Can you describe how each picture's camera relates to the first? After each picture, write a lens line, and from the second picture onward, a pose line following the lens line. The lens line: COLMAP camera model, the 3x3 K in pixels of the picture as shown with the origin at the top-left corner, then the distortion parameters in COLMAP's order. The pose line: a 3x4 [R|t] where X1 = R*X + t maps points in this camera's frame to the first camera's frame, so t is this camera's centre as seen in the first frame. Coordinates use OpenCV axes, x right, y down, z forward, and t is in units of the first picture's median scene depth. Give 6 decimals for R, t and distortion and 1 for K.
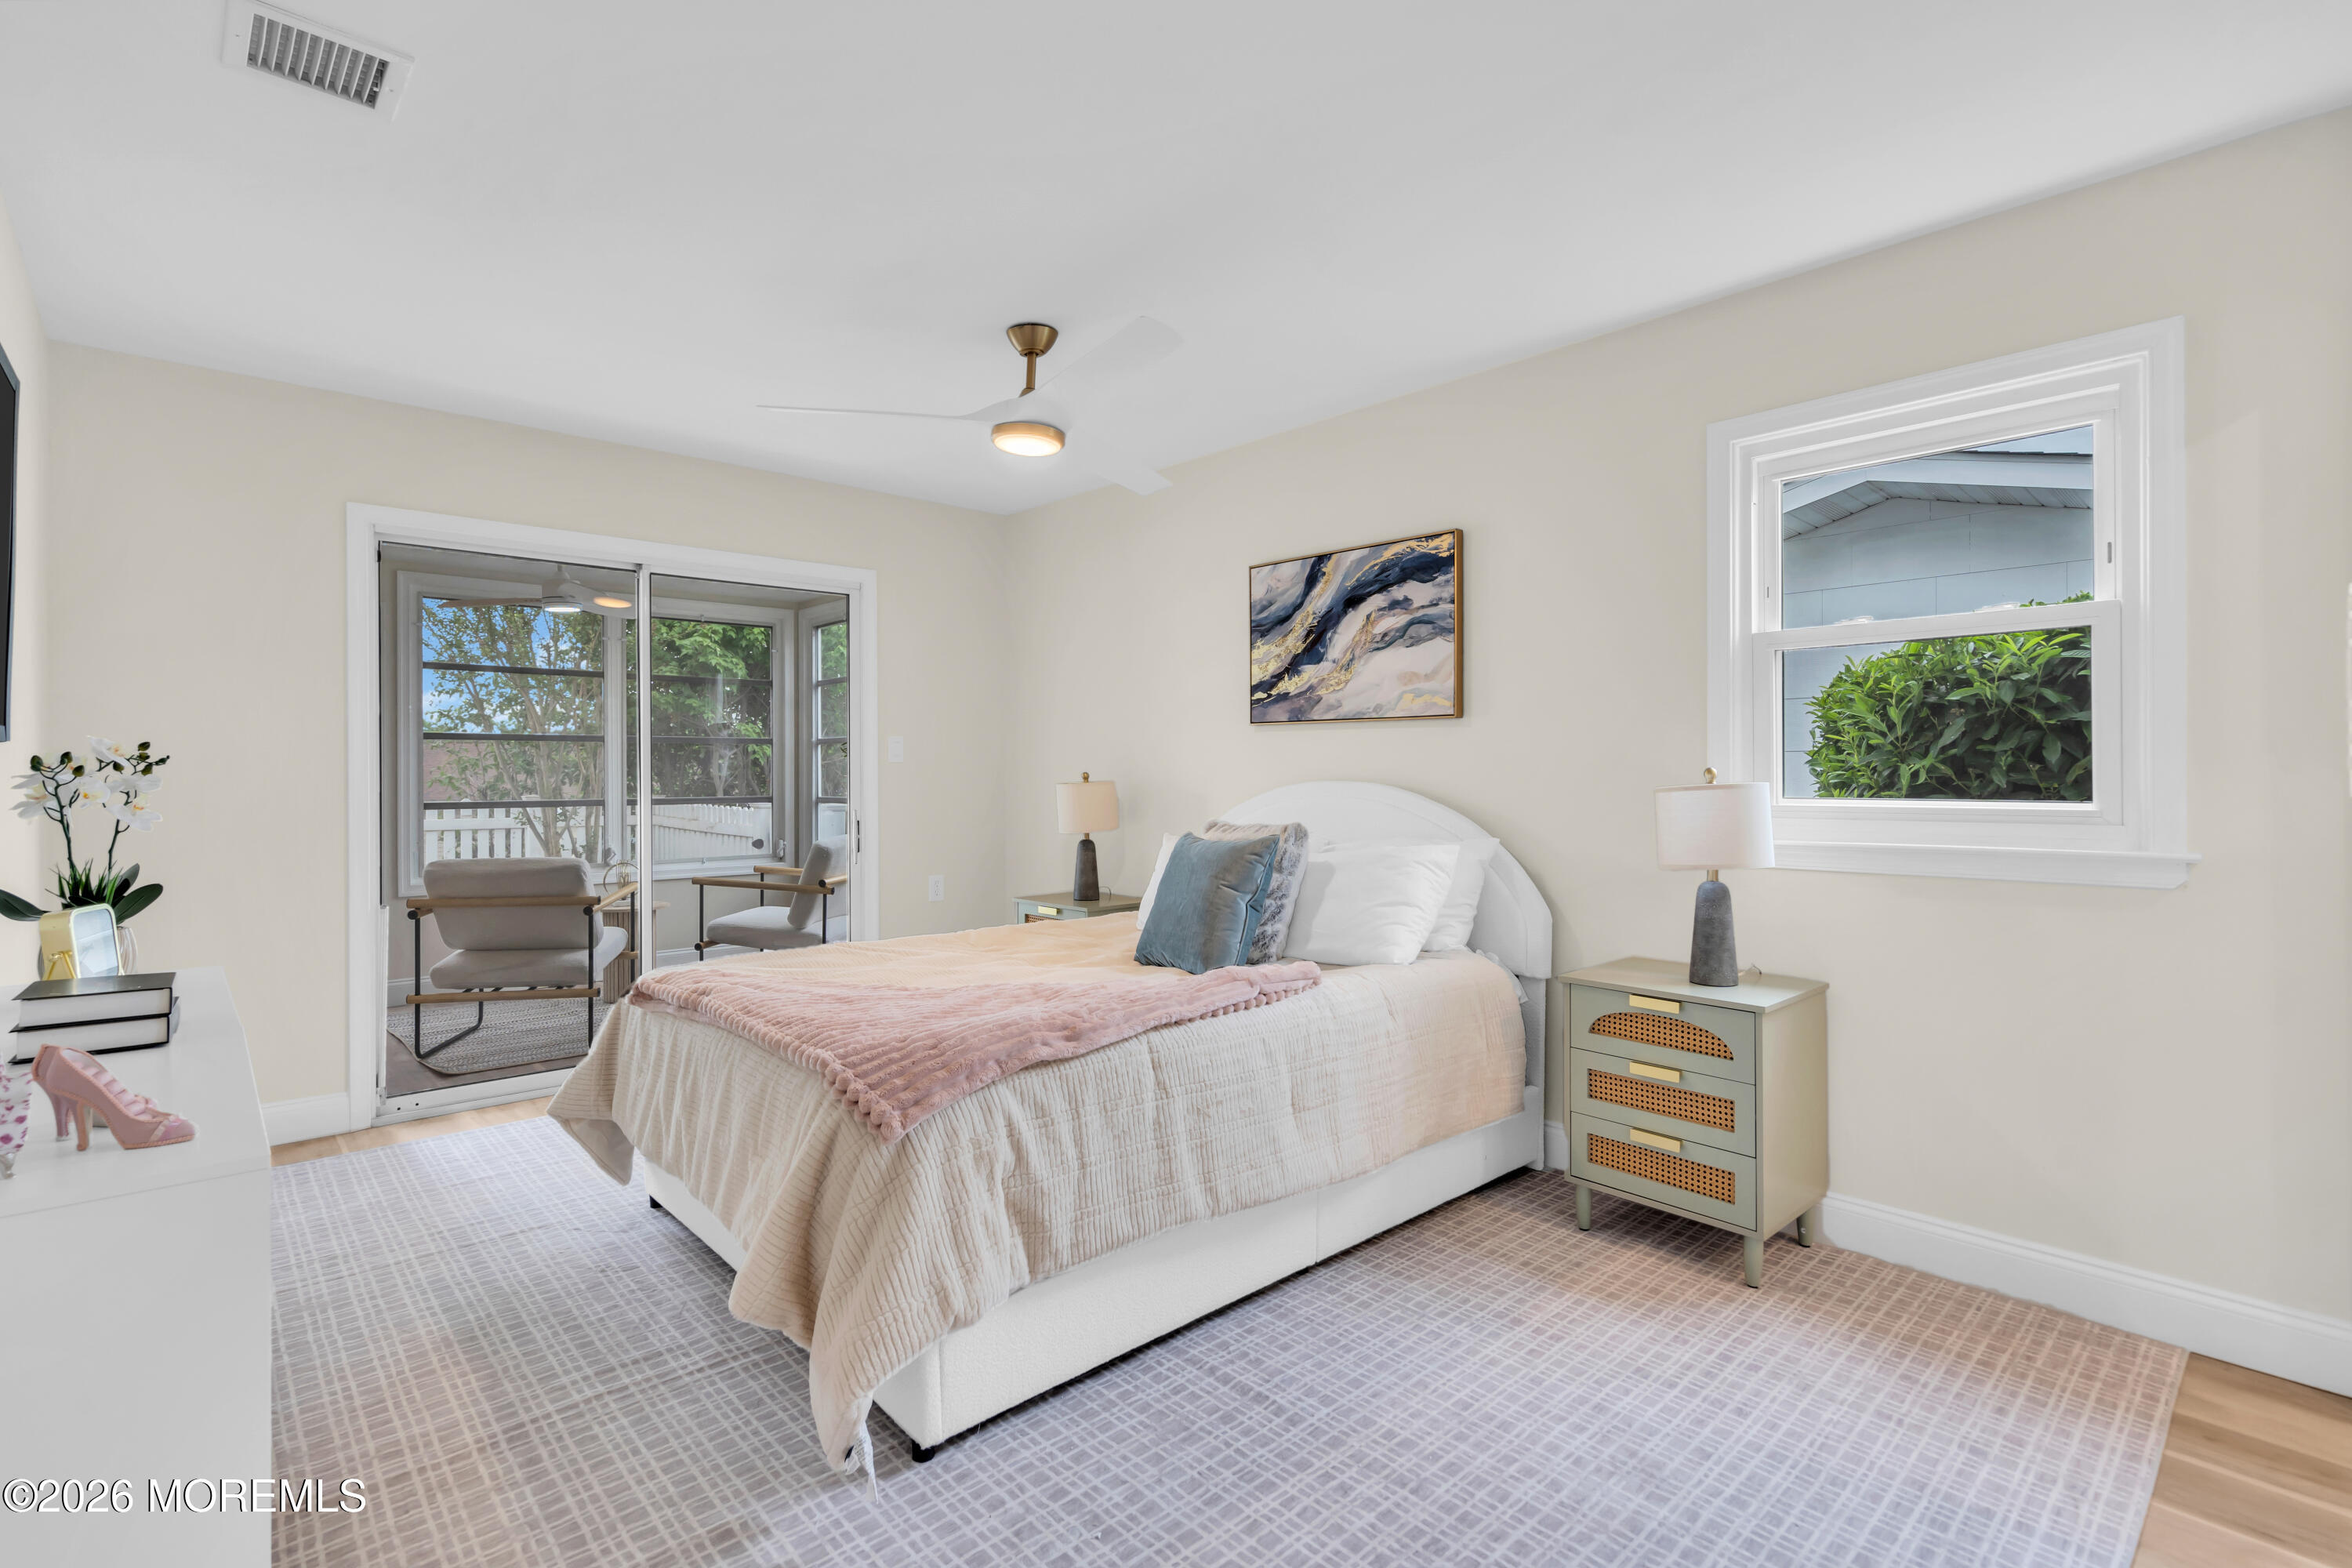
lens RADIAL K [[1088.5, 0, 1168.3], [0, 1088.5, 778.5], [0, 0, 1]] dist [-0.004314, 0.002748]
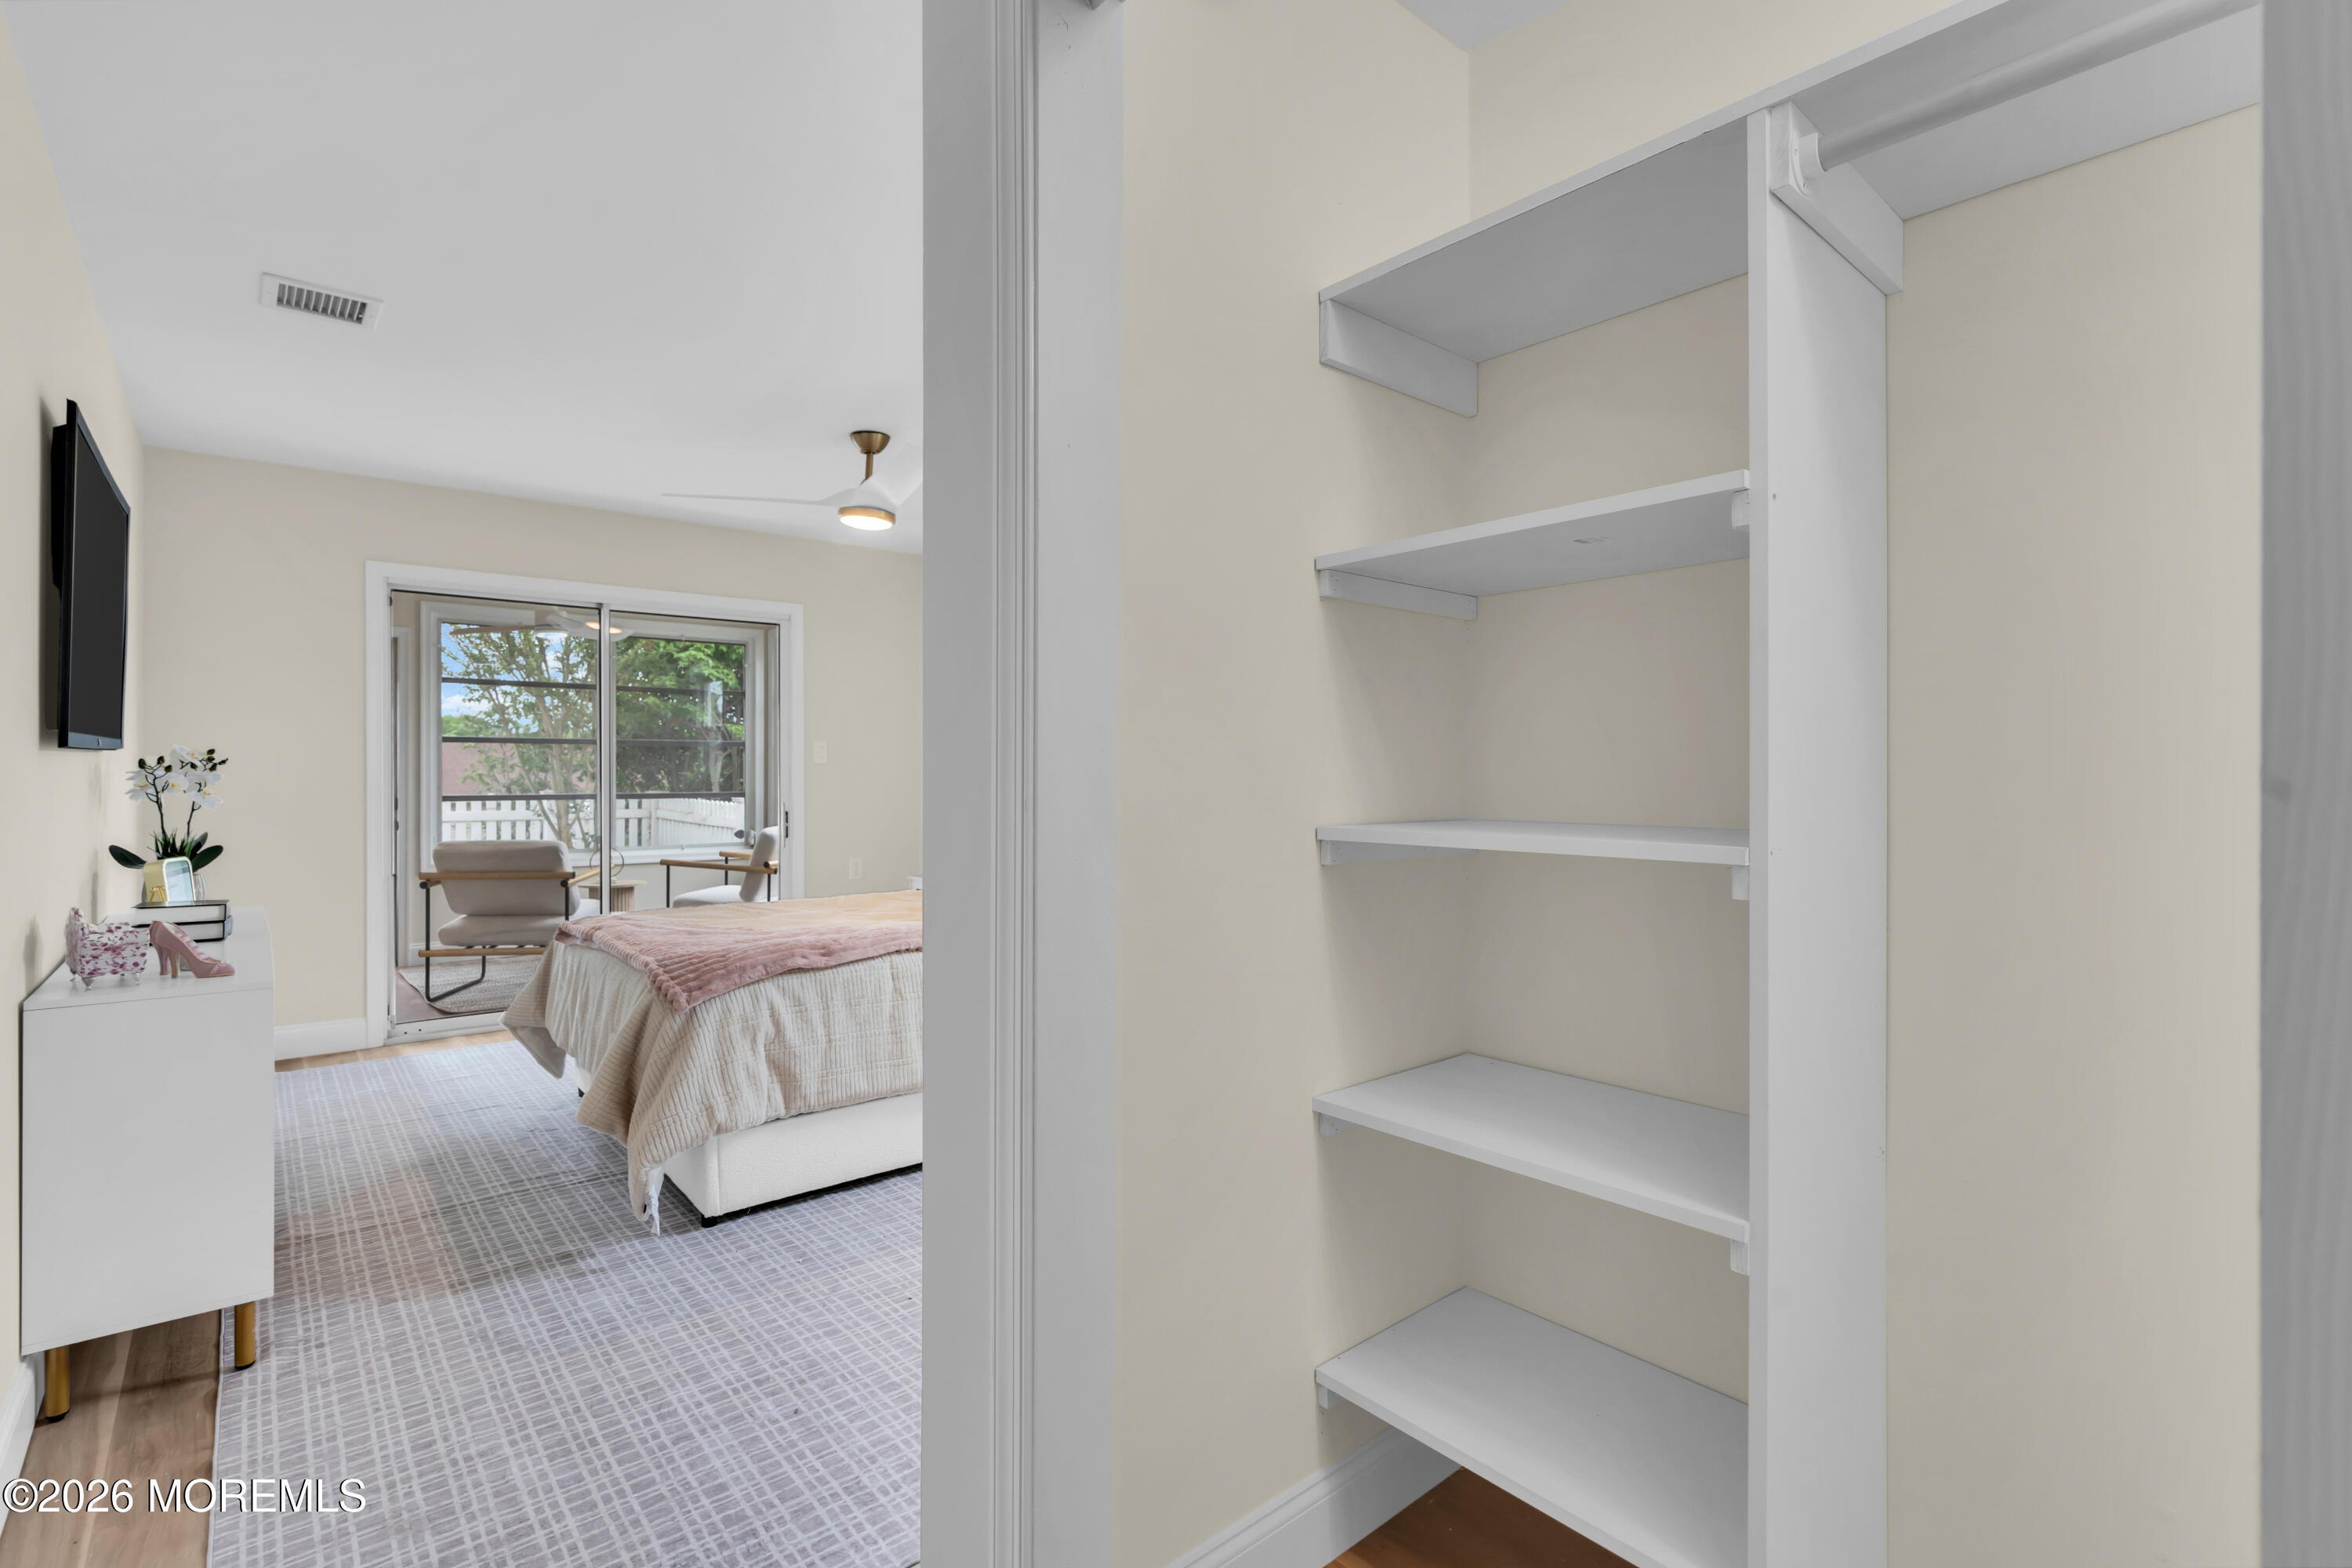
lens RADIAL K [[1088.5, 0, 1174.3], [0, 1088.5, 781.5], [0, 0, 1]] dist [-0.004314, 0.002748]
pose [[0.999409, 0.004507, -0.034090, 0.399753], [-0.004412, 0.999986, 0.002857, 0.000129], [0.034102, -0.002705, 0.999415, -0.413801]]
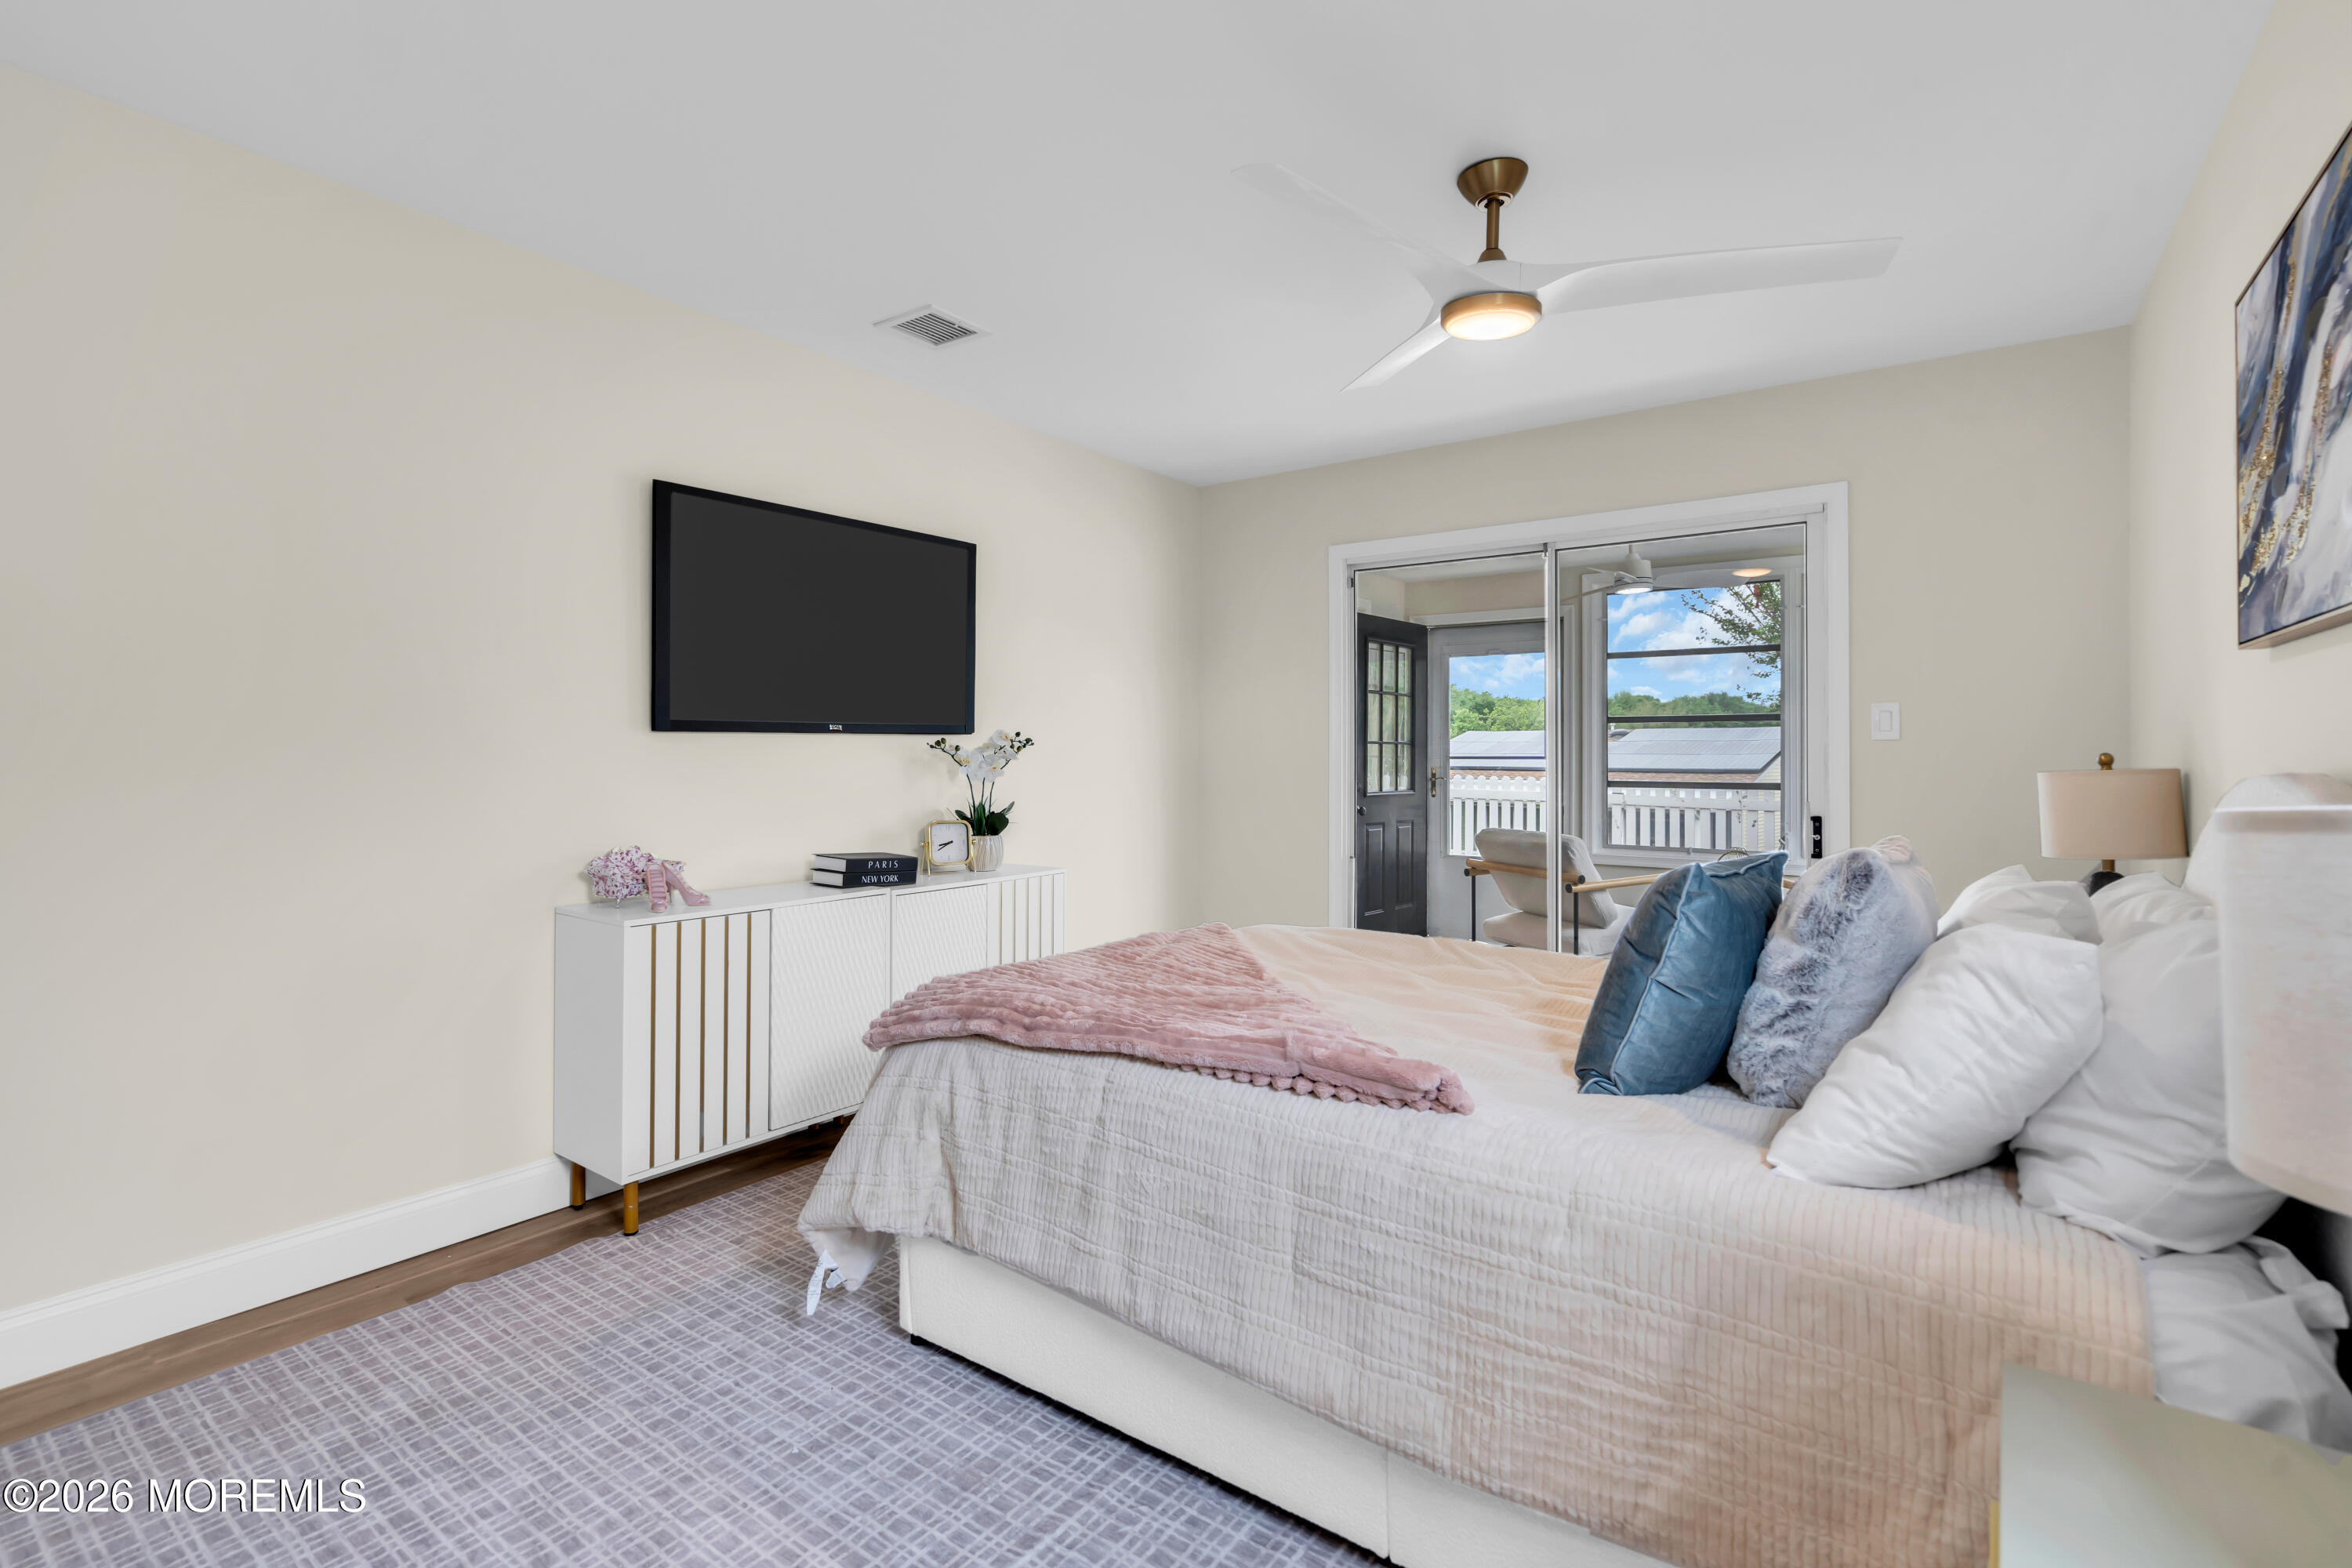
lens RADIAL K [[1088.5, 0, 1149.3], [0, 1088.5, 756.1], [0, 0, 1]] dist [-0.004314, 0.002748]
pose [[0.184143, 0.004577, -0.982889, 0.809031], [-0.010783, 0.999938, 0.002637, -0.001617], [0.982840, 0.010113, 0.184181, 0.869396]]
